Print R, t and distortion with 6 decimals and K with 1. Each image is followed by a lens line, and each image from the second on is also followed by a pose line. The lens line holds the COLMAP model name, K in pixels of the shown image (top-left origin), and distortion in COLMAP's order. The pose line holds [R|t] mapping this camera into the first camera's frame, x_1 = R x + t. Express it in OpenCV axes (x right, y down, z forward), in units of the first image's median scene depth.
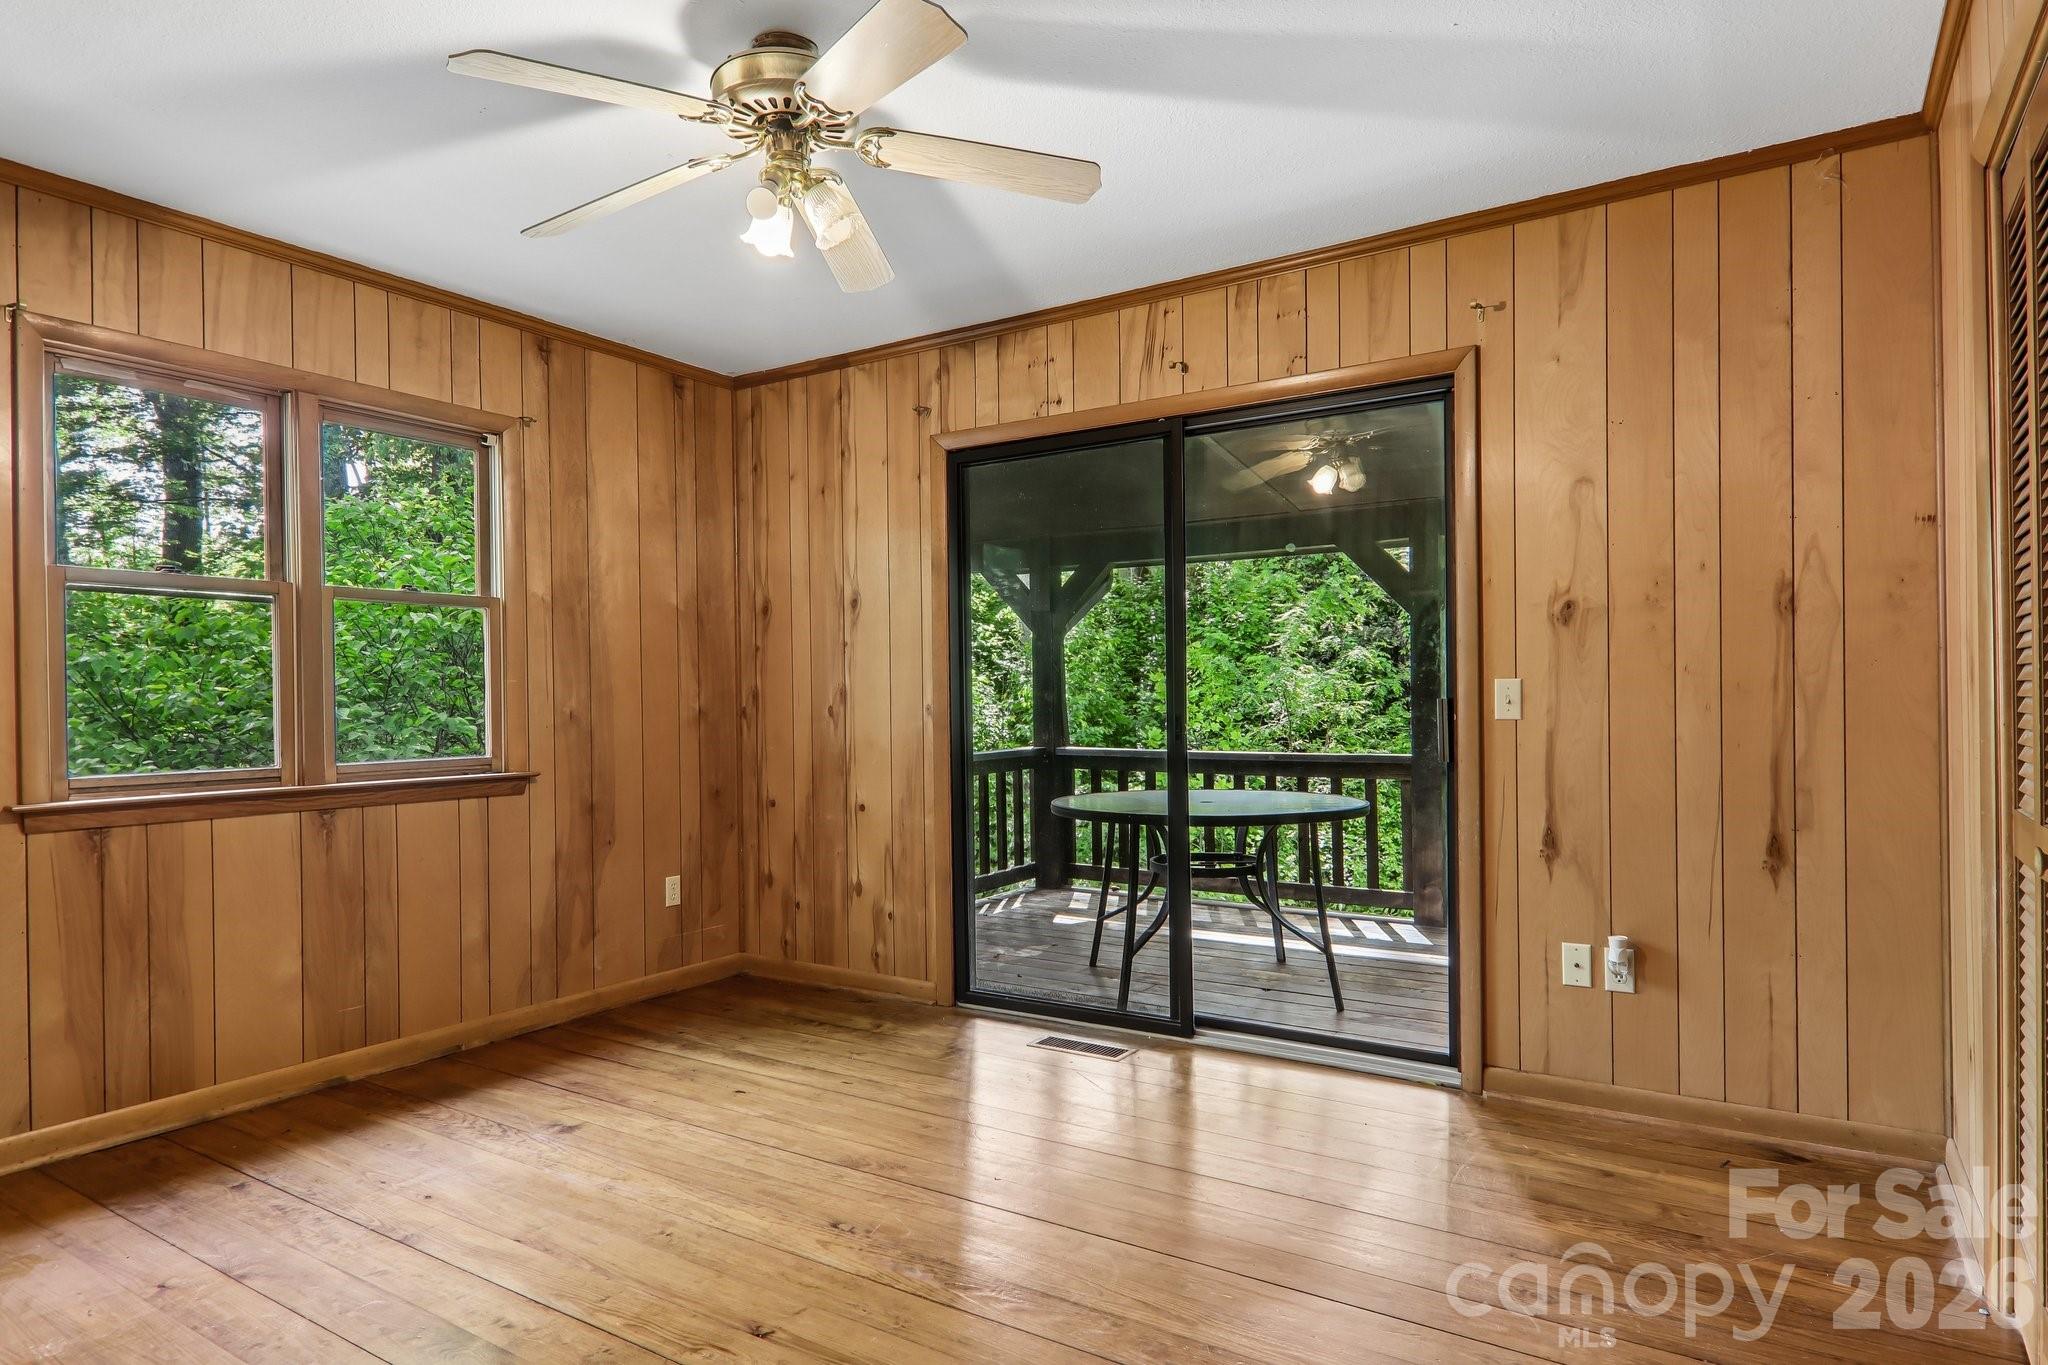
lens RADIAL K [[1180.7, 0, 1026.3], [0, 1180.7, 699.6], [0, 0, 1]] dist [0.029209, -0.023617]
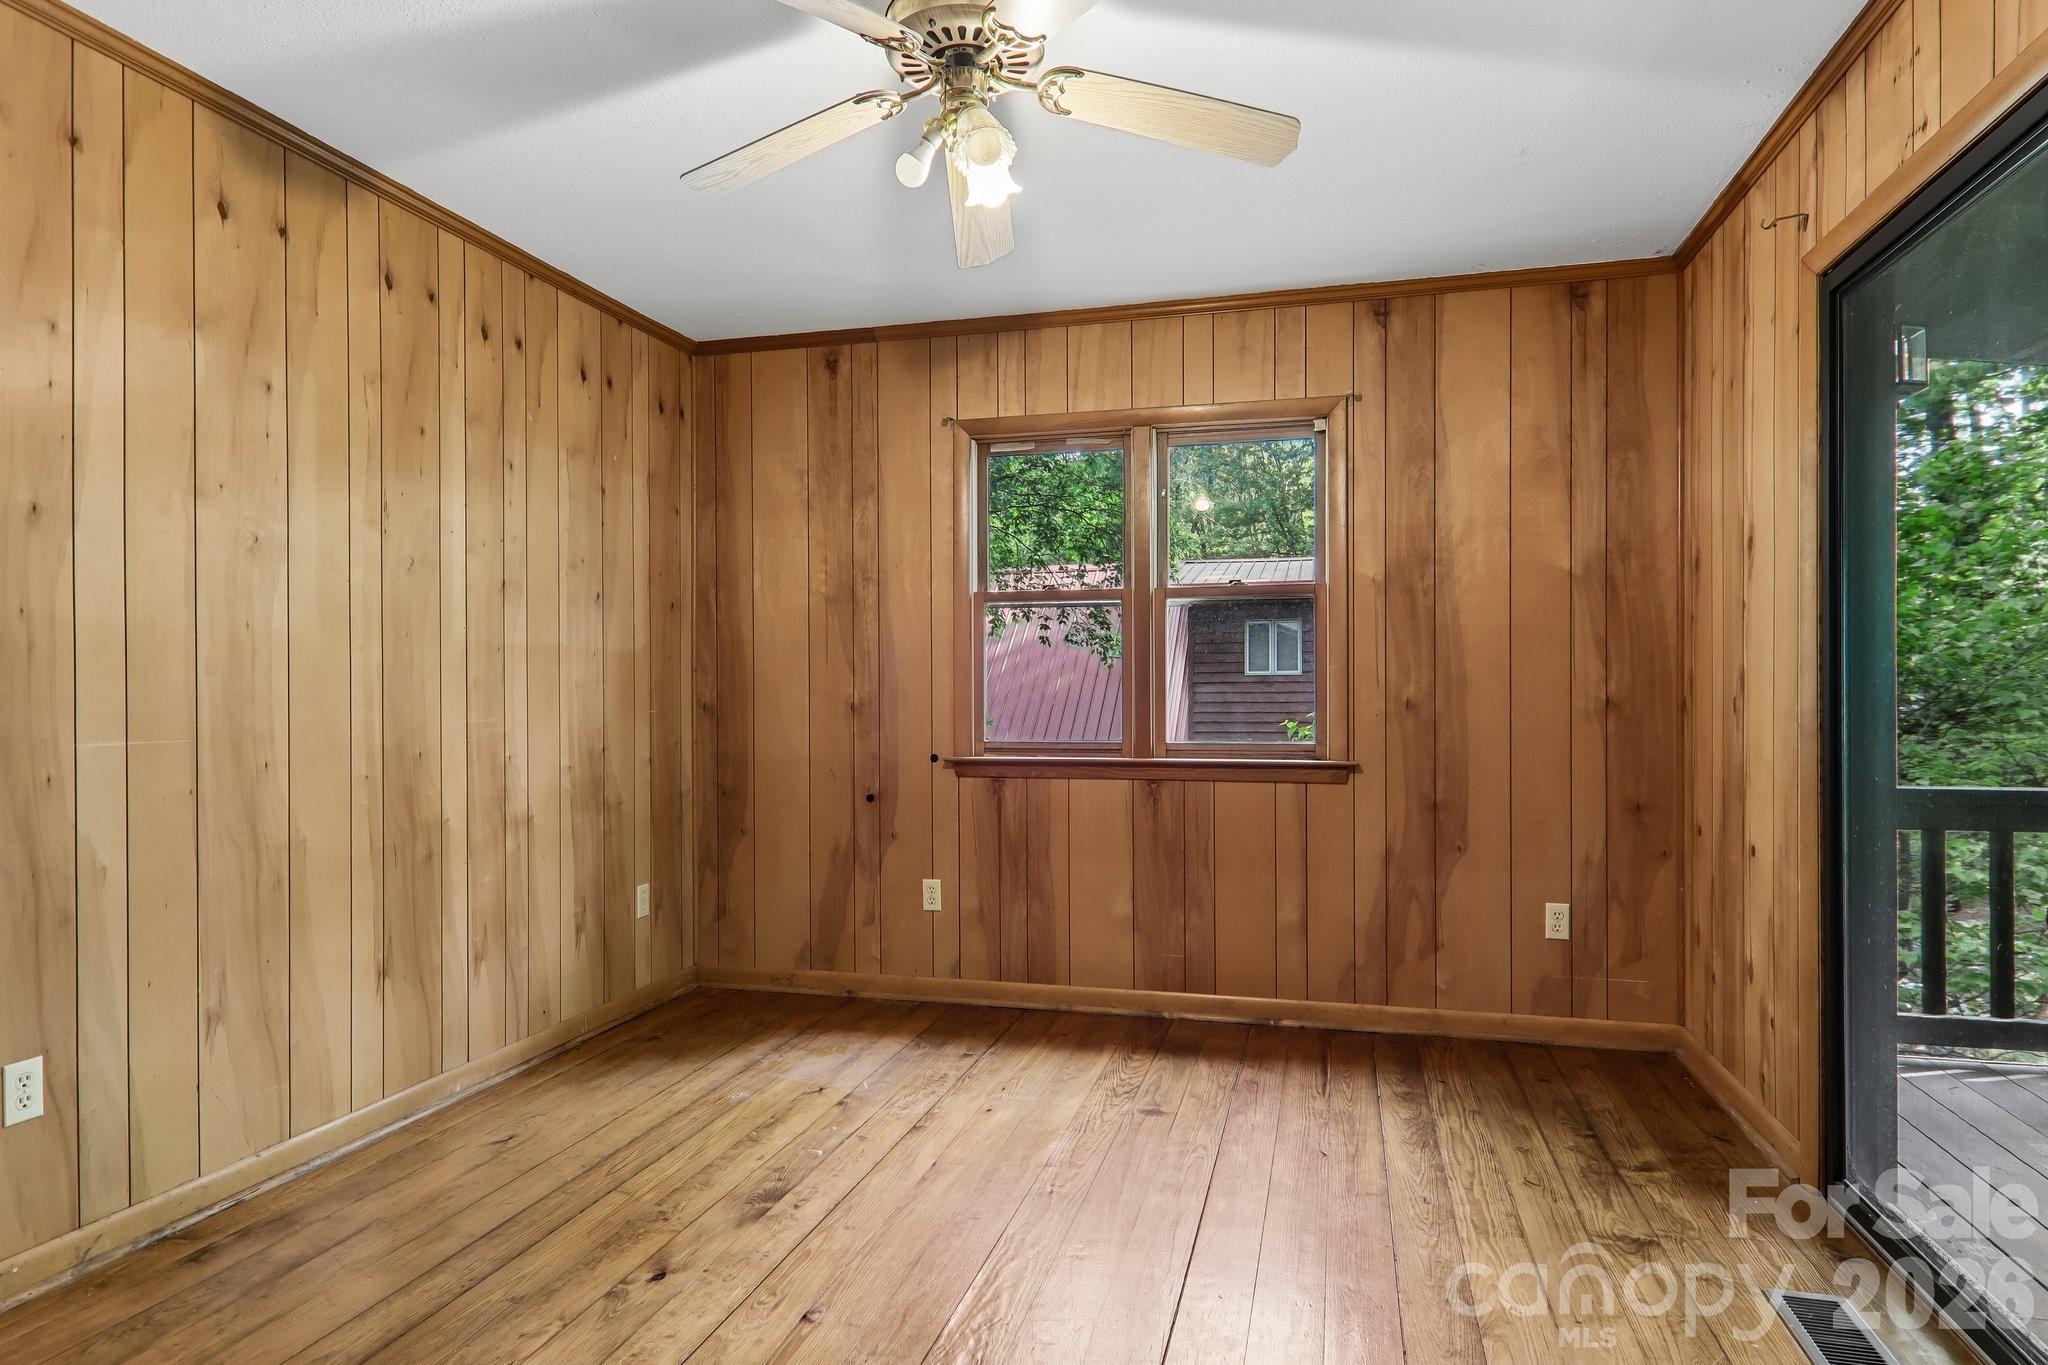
lens RADIAL K [[1180.7, 0, 1026.3], [0, 1180.7, 699.6], [0, 0, 1]] dist [0.029209, -0.023617]
pose [[0.308957, 0.015024, -0.950957, 0.426351], [-0.001322, 0.999881, 0.015368, -0.003739], [0.951075, -0.003491, 0.308940, 0.469278]]
